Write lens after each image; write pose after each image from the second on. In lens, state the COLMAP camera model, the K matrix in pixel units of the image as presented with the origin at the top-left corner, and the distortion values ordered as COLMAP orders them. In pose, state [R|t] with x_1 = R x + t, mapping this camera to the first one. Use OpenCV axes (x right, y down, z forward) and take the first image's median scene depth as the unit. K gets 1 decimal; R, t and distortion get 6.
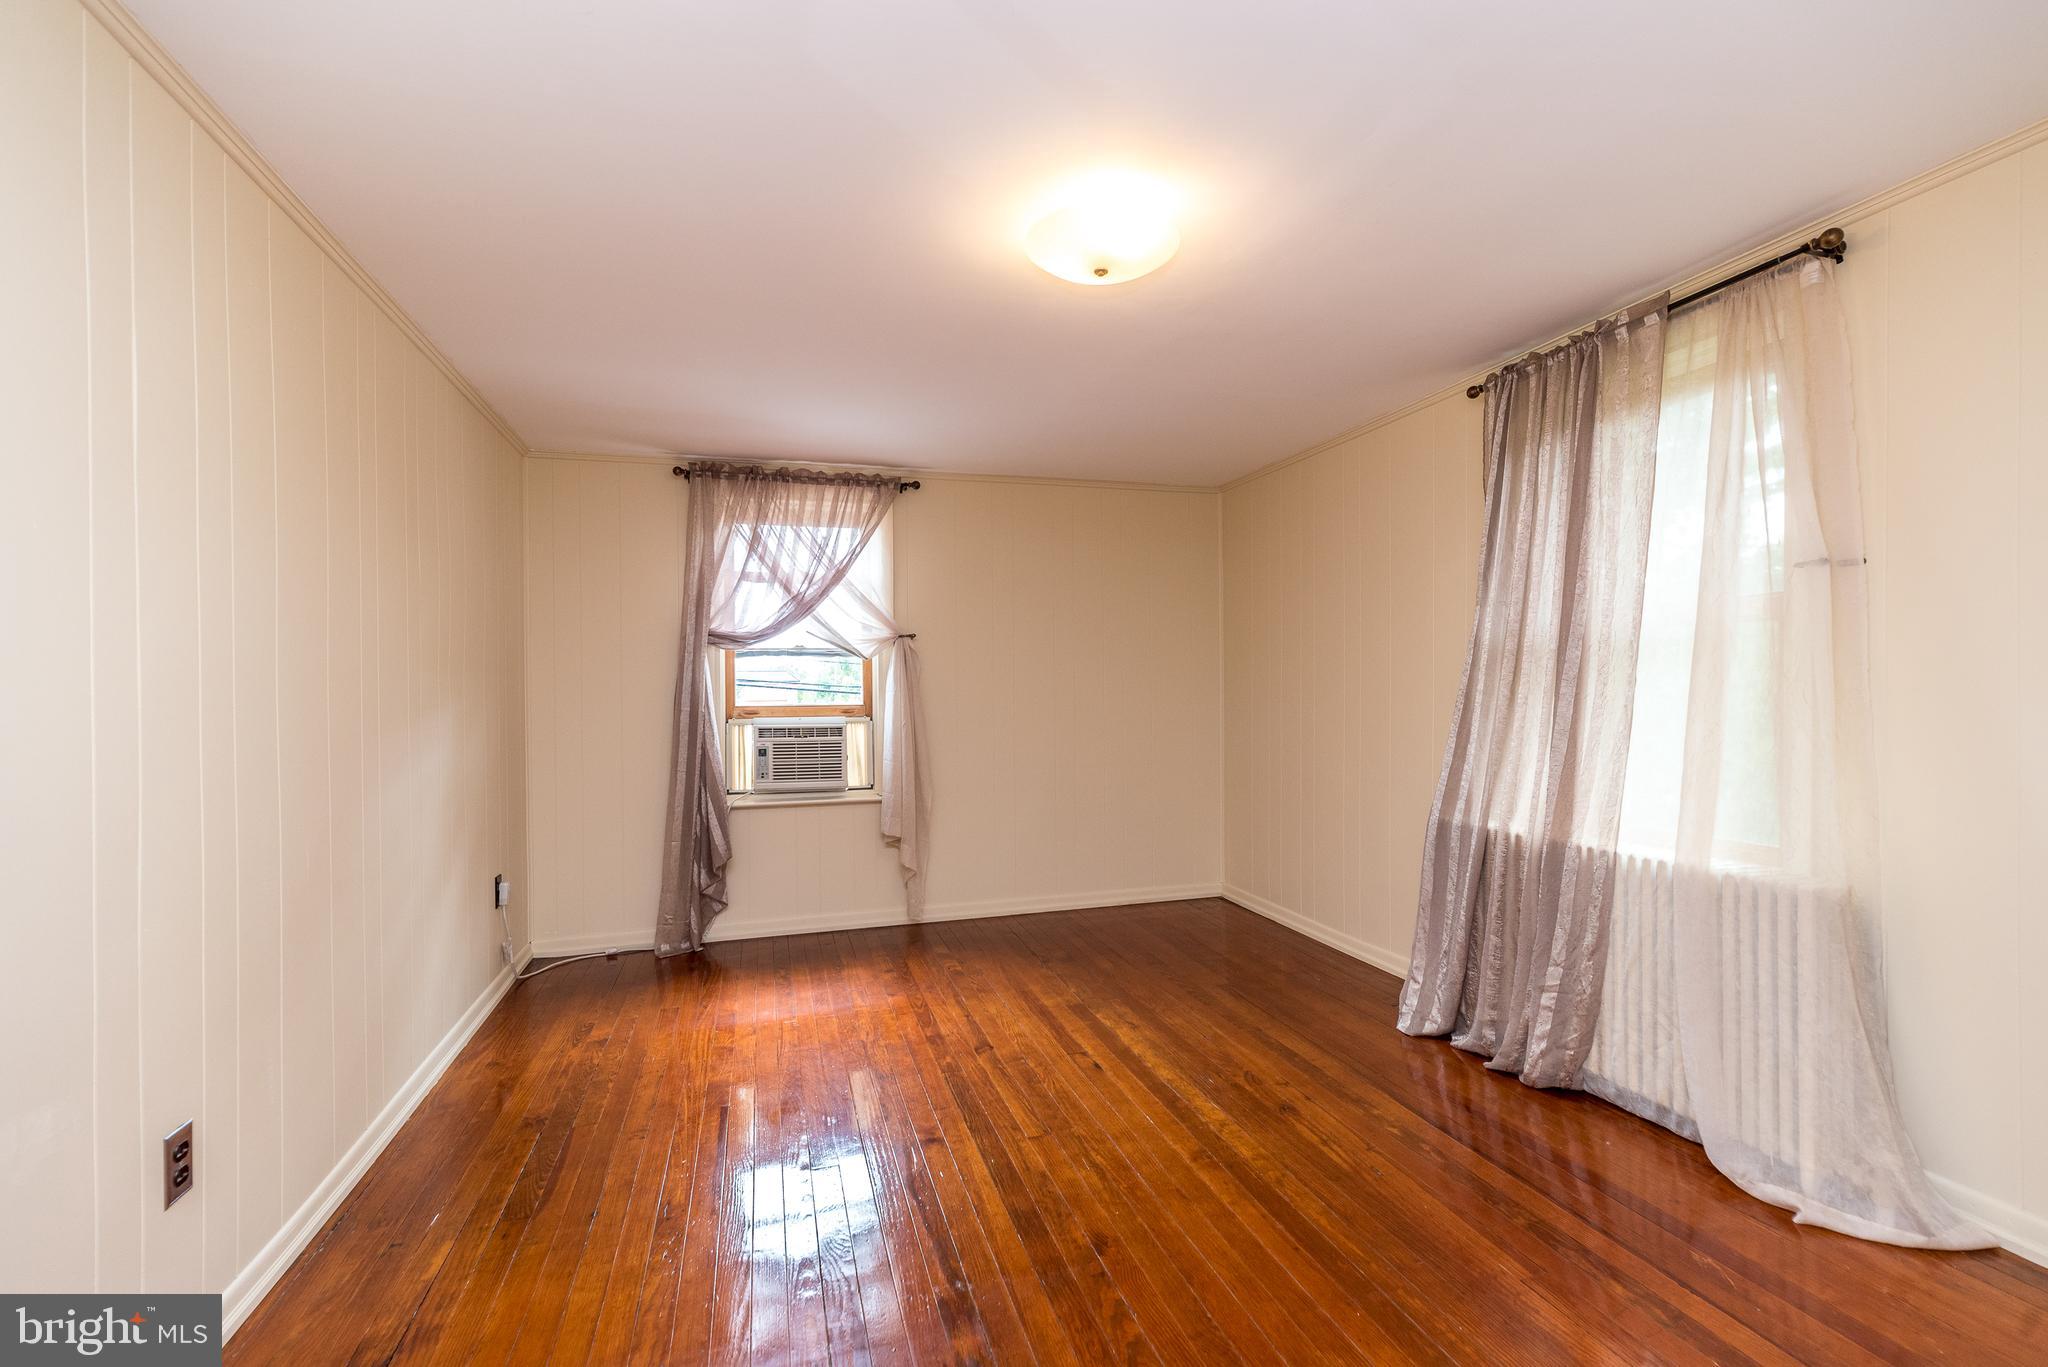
lens RADIAL K [[901.4, 0, 1024.0], [0, 901.4, 683.5], [0, 0, 1]] dist [0.009535, 0.000053]
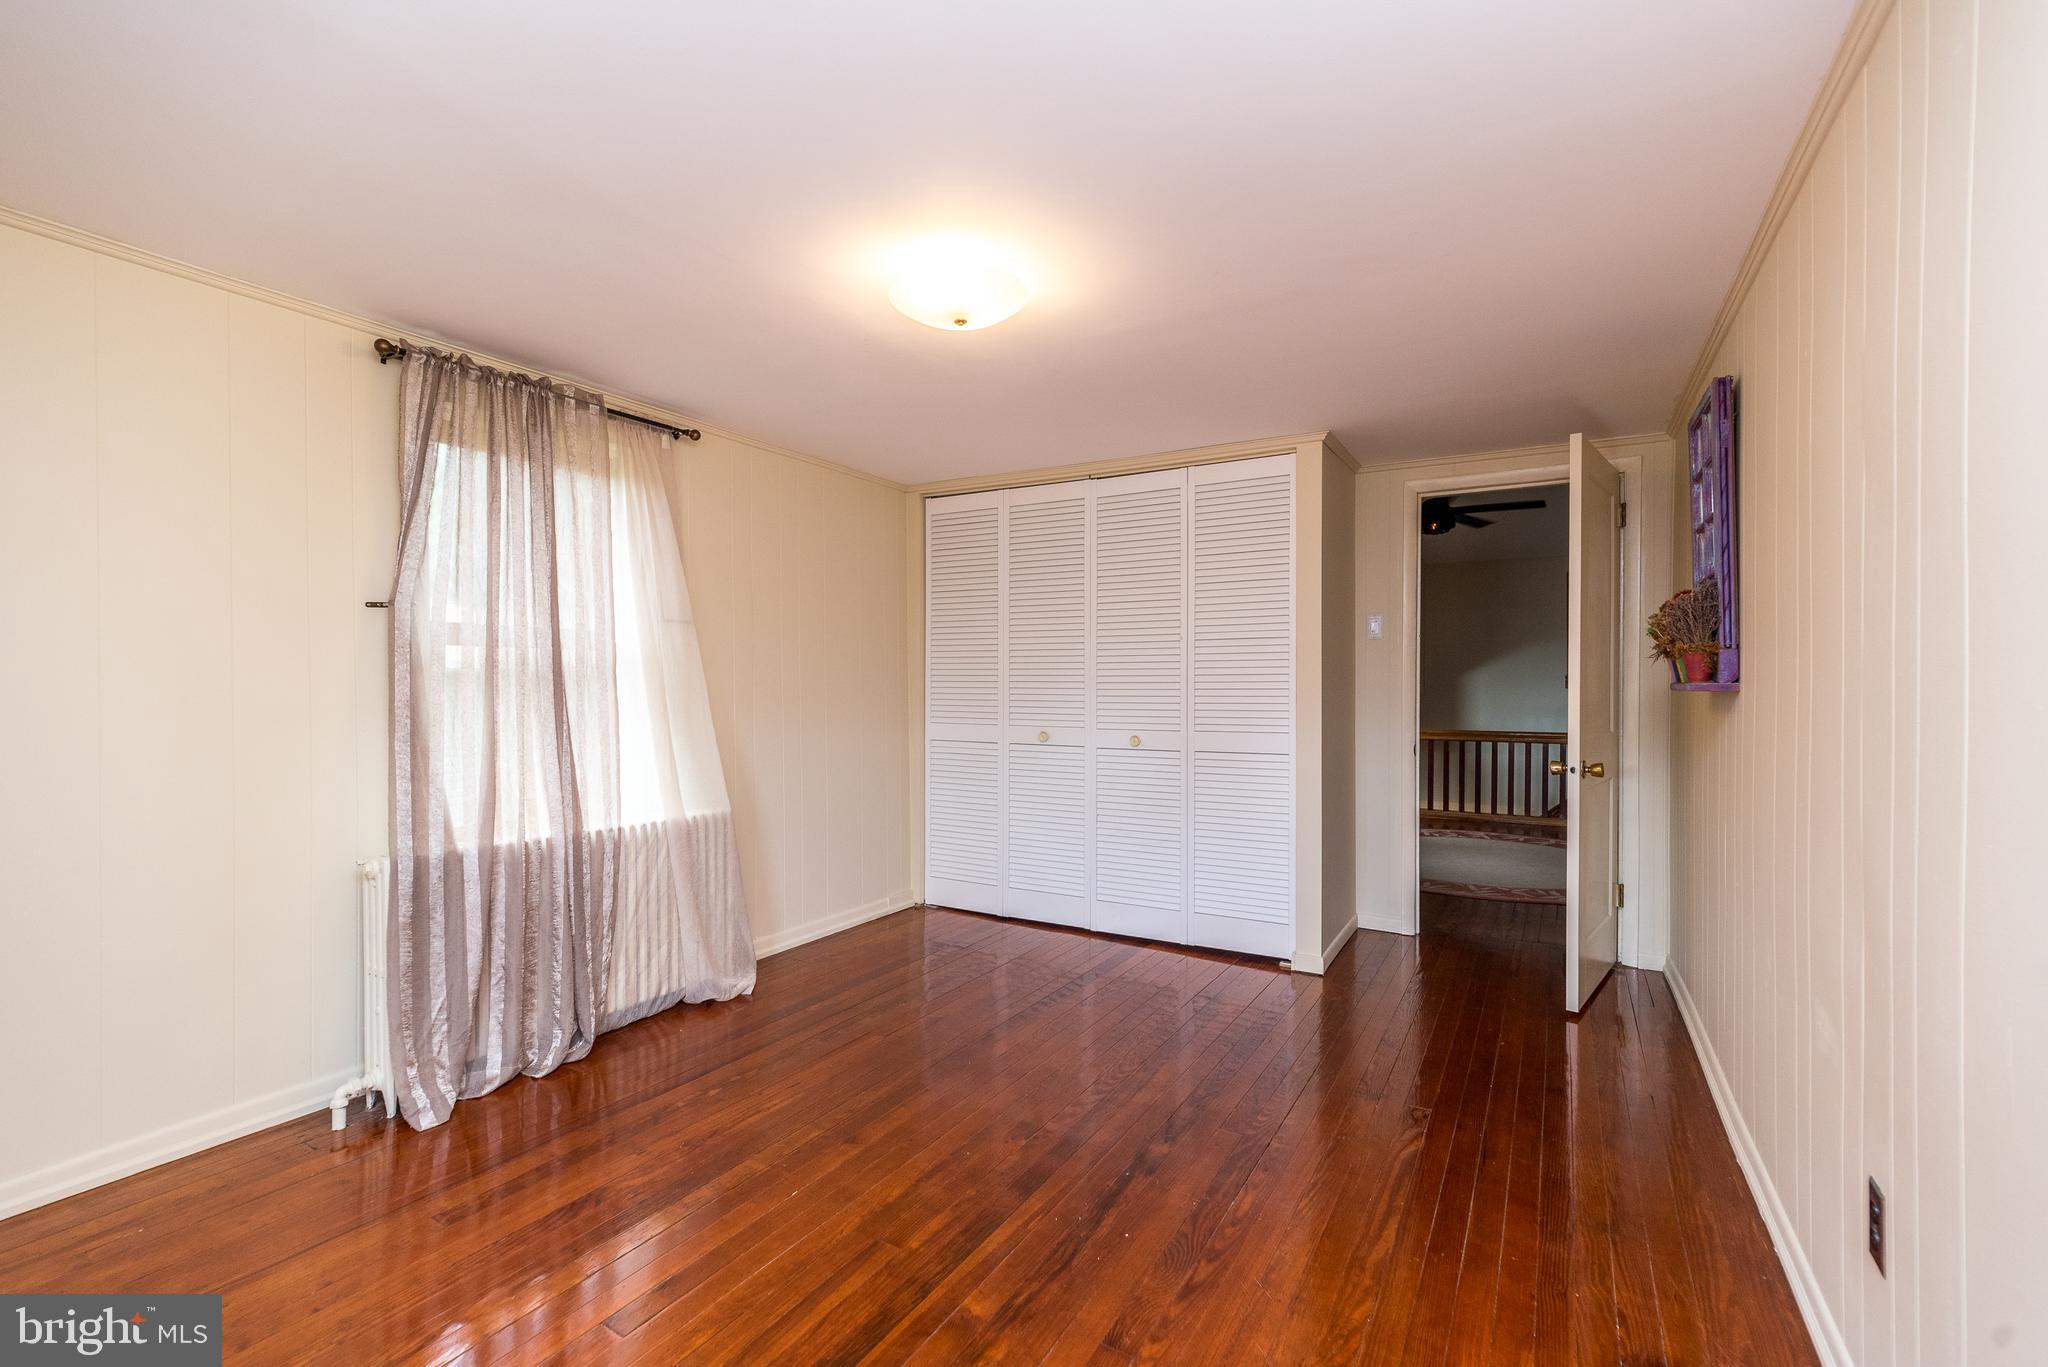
lens RADIAL K [[901.4, 0, 1024.0], [0, 901.4, 683.5], [0, 0, 1]] dist [0.009535, 0.000053]
pose [[-0.672022, 0.005815, 0.740508, -0.661989], [0.002452, 0.999981, -0.005627, -0.006557], [-0.740527, -0.001966, -0.672024, 1.425020]]
